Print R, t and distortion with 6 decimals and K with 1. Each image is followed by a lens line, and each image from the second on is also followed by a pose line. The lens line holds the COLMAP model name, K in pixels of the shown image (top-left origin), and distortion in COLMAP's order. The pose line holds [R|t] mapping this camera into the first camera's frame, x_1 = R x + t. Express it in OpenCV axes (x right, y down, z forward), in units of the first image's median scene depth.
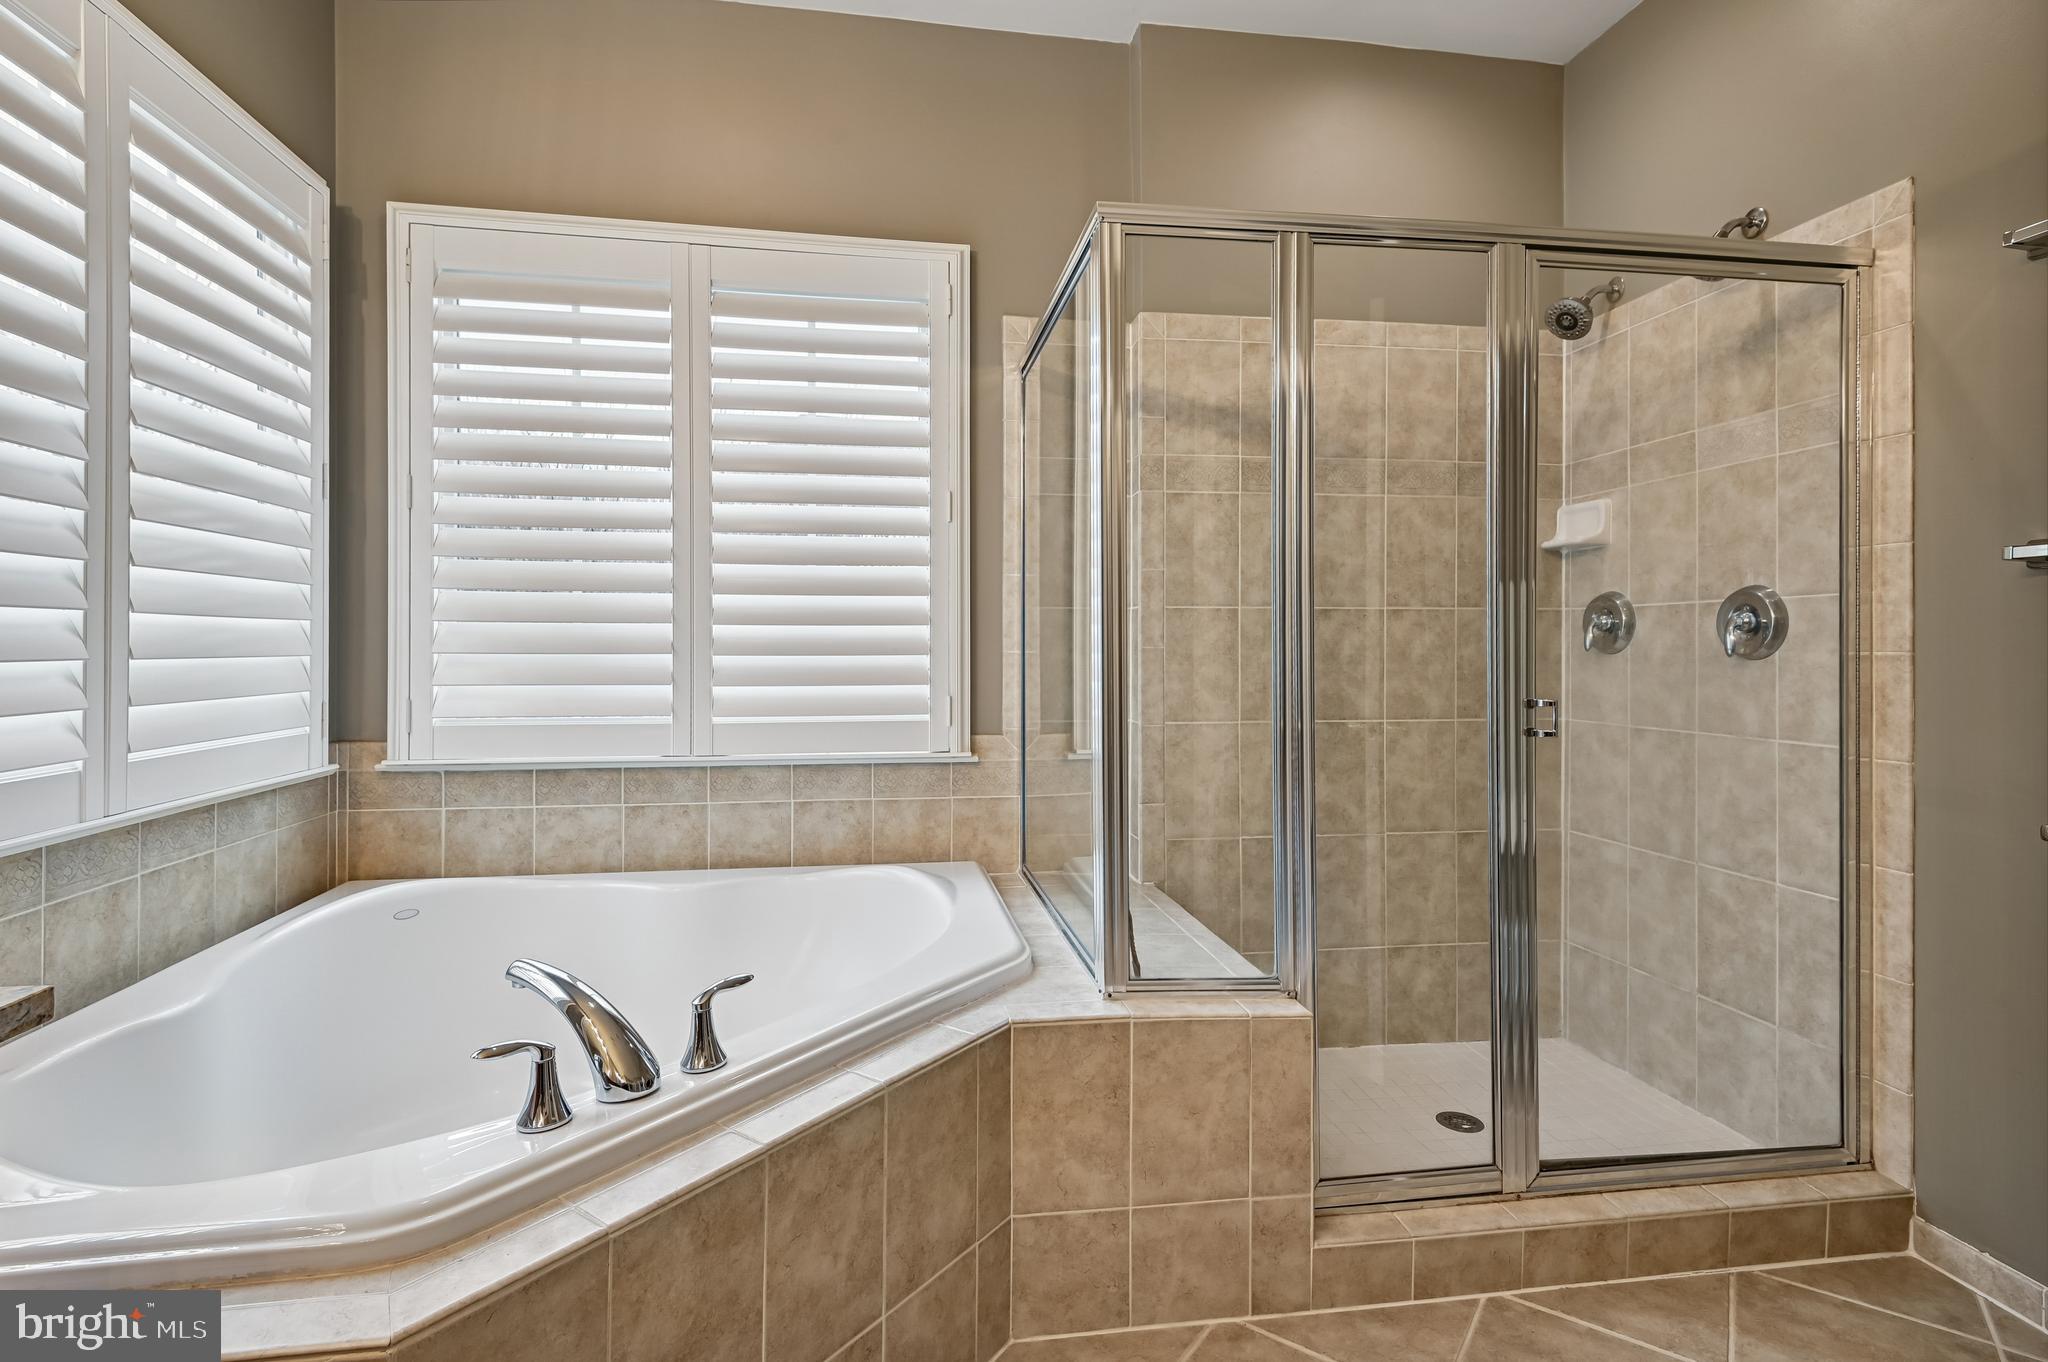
lens RADIAL K [[973.3, 0, 1040.3], [0, 973.3, 648.9], [0, 0, 1]] dist [0.018432, -0.004876]
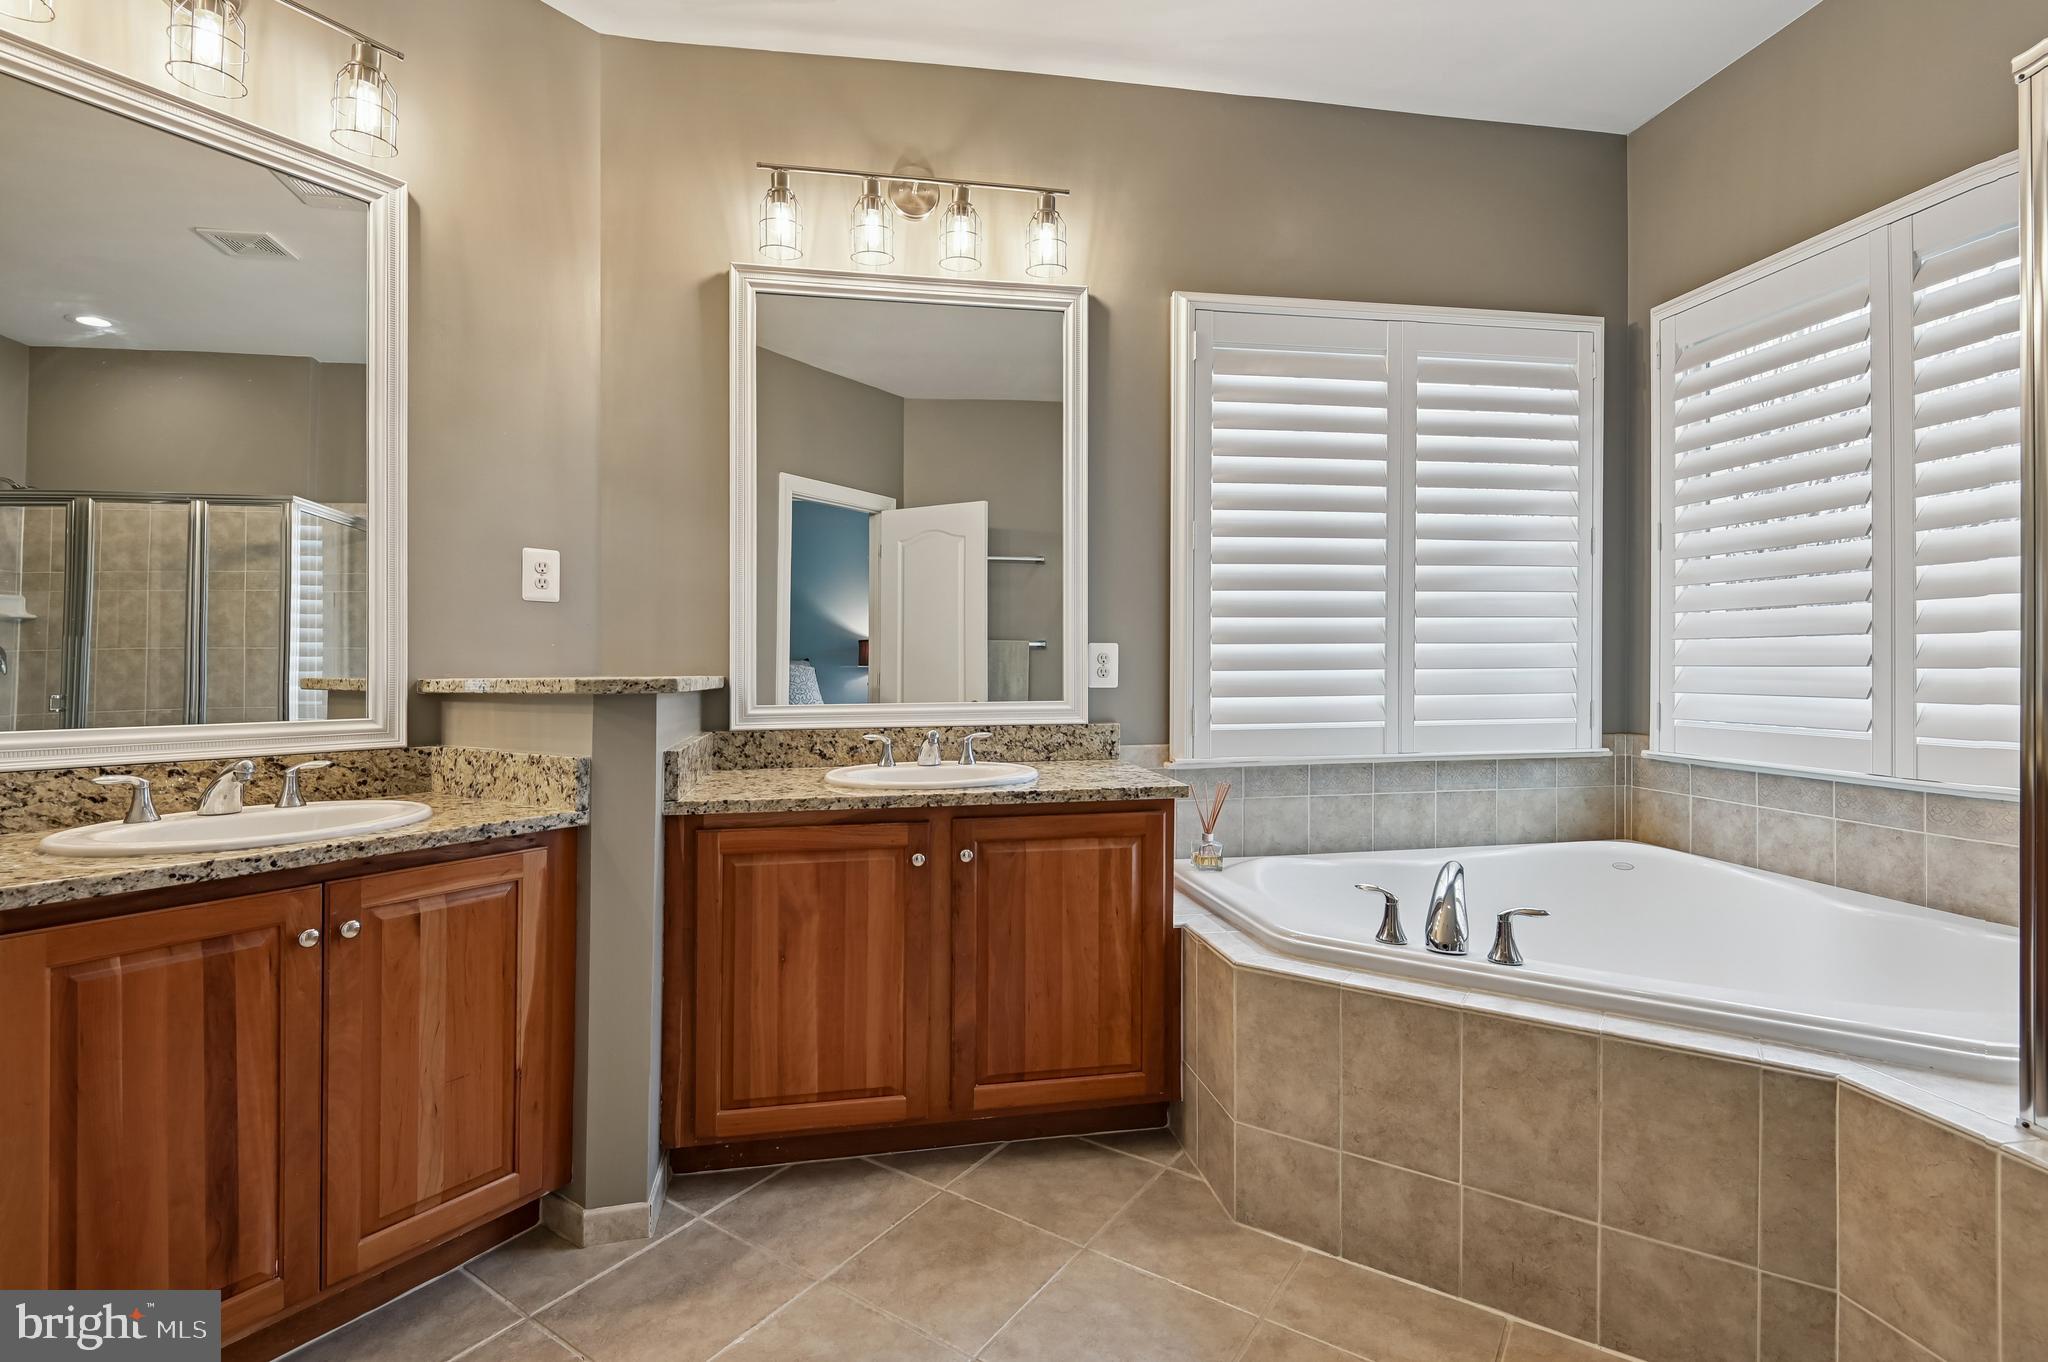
lens RADIAL K [[973.3, 0, 1032.4], [0, 973.3, 667.5], [0, 0, 1]] dist [0.018432, -0.004876]
pose [[0.036963, 0.000747, -0.999316, 0.583629], [0.002144, 0.999997, 0.000827, 0.003855], [0.999314, -0.002173, 0.036962, 0.160929]]
